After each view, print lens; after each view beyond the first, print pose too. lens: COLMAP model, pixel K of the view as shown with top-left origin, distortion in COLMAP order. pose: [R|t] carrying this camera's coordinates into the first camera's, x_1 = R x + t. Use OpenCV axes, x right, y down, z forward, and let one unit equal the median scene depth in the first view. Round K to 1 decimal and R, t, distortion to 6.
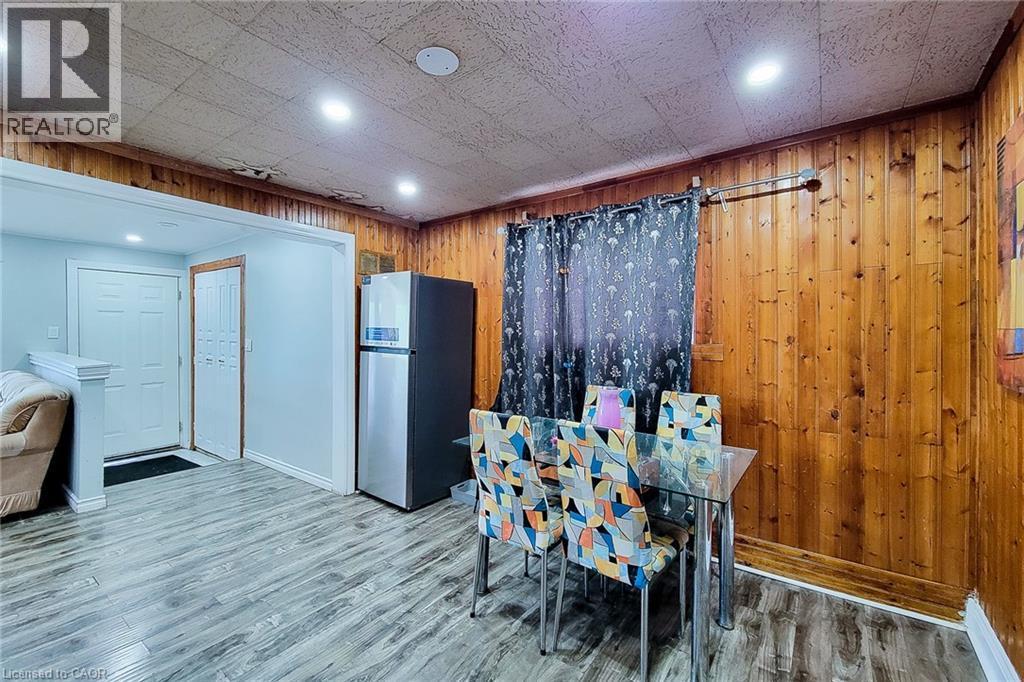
lens RADIAL K [[431.2, 0, 514.0], [0, 431.2, 338.2], [0, 0, 1]] dist [0.003014, 0.000648]
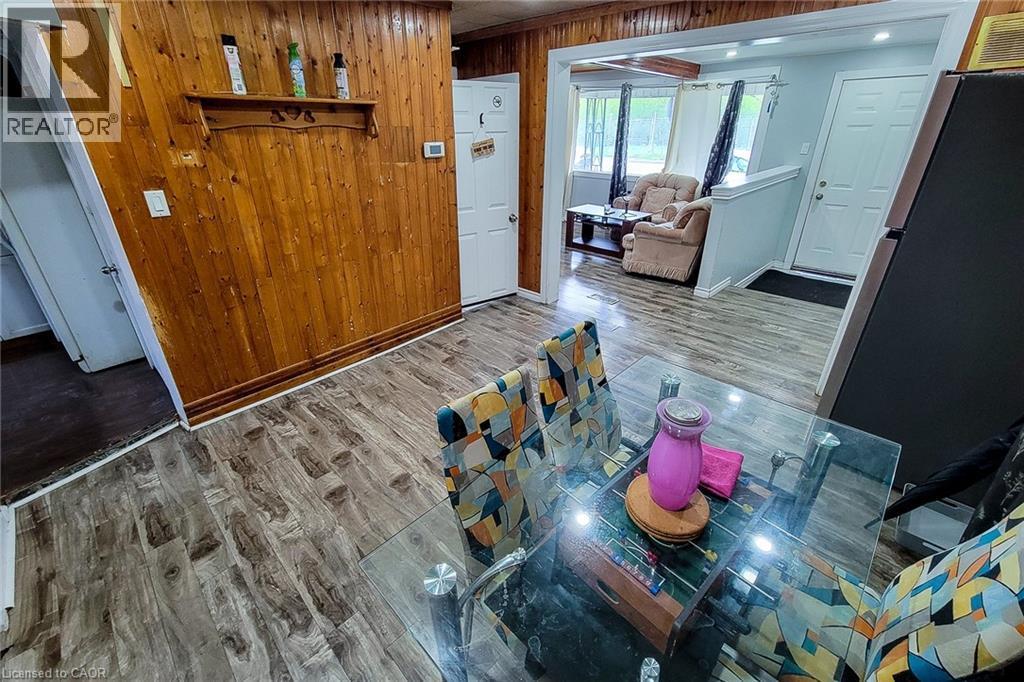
lens RADIAL K [[431.2, 0, 513.4], [0, 431.2, 334.0], [0, 0, 1]] dist [0.003014, 0.000648]
pose [[-0.138612, 0.432119, -0.891100, 0.416393], [-0.004026, 0.899533, 0.436835, -0.103036], [0.990339, 0.064138, -0.122946, 0.605729]]
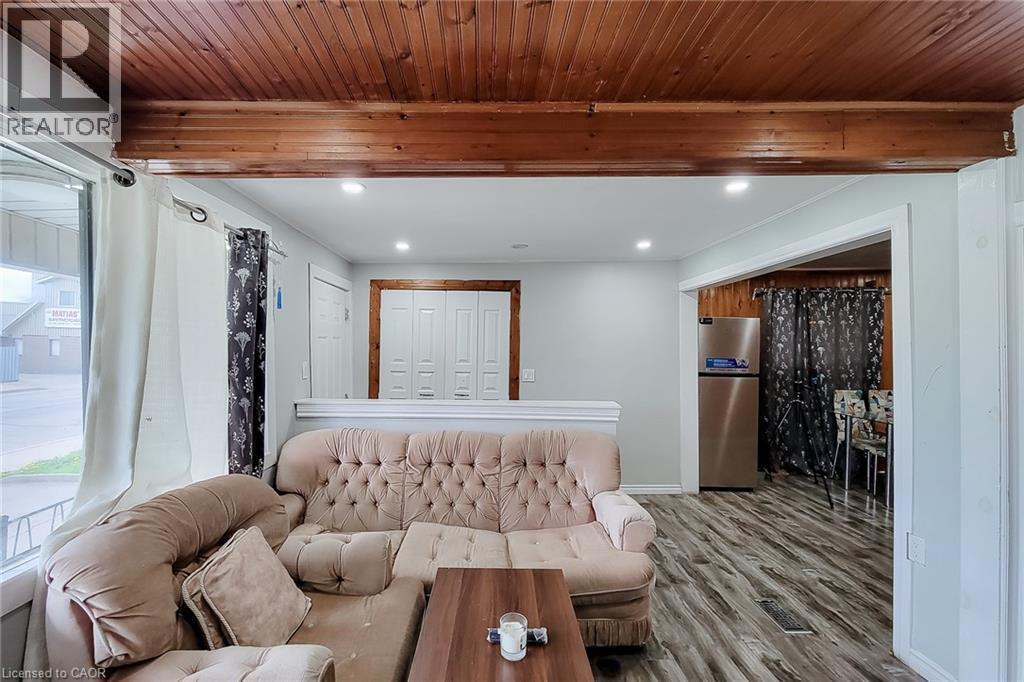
lens RADIAL K [[431.2, 0, 506.6], [0, 431.2, 343.1], [0, 0, 1]] dist [0.003014, 0.000648]
pose [[0.792310, 0.000778, 0.610119, -1.818170], [0.005107, 0.999956, -0.007906, -0.070522], [-0.610098, 0.009380, 0.792271, 0.397146]]
